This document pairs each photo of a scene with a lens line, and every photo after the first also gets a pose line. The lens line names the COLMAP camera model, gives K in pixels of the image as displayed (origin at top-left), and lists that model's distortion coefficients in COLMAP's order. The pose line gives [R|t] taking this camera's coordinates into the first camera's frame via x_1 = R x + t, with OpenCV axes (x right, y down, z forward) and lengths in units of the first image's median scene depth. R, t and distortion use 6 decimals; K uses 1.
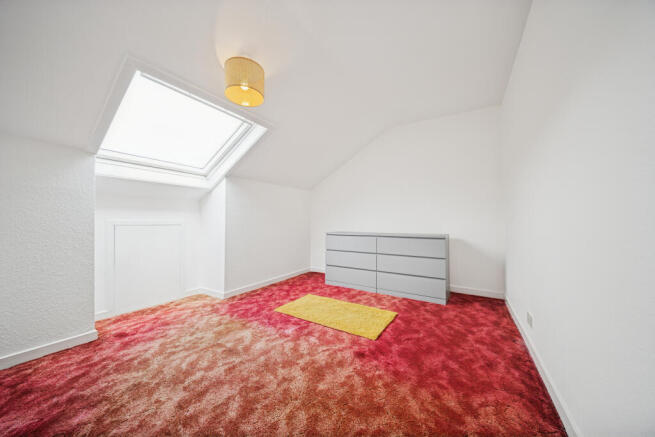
lens RADIAL K [[228.7, 0, 326.1], [0, 228.7, 219.2], [0, 0, 1]] dist [-0.003221, -0.000203]
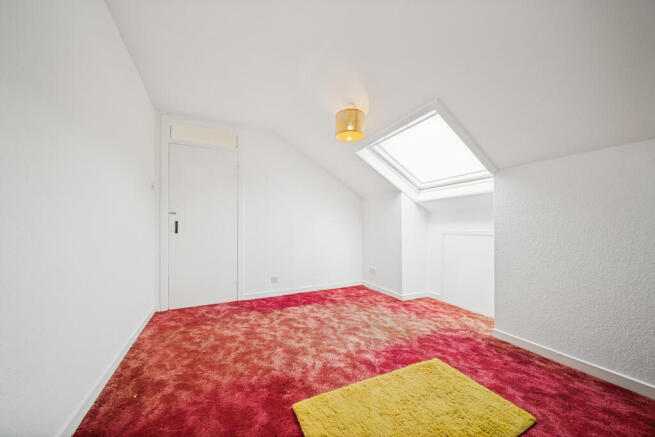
lens RADIAL K [[228.7, 0, 325.9], [0, 228.7, 224.1], [0, 0, 1]] dist [-0.003221, -0.000203]
pose [[-0.530503, -0.010573, -0.847617, 0.741468], [0.007689, 0.999821, -0.017283, -0.016007], [0.847648, -0.015686, -0.530326, 1.433251]]
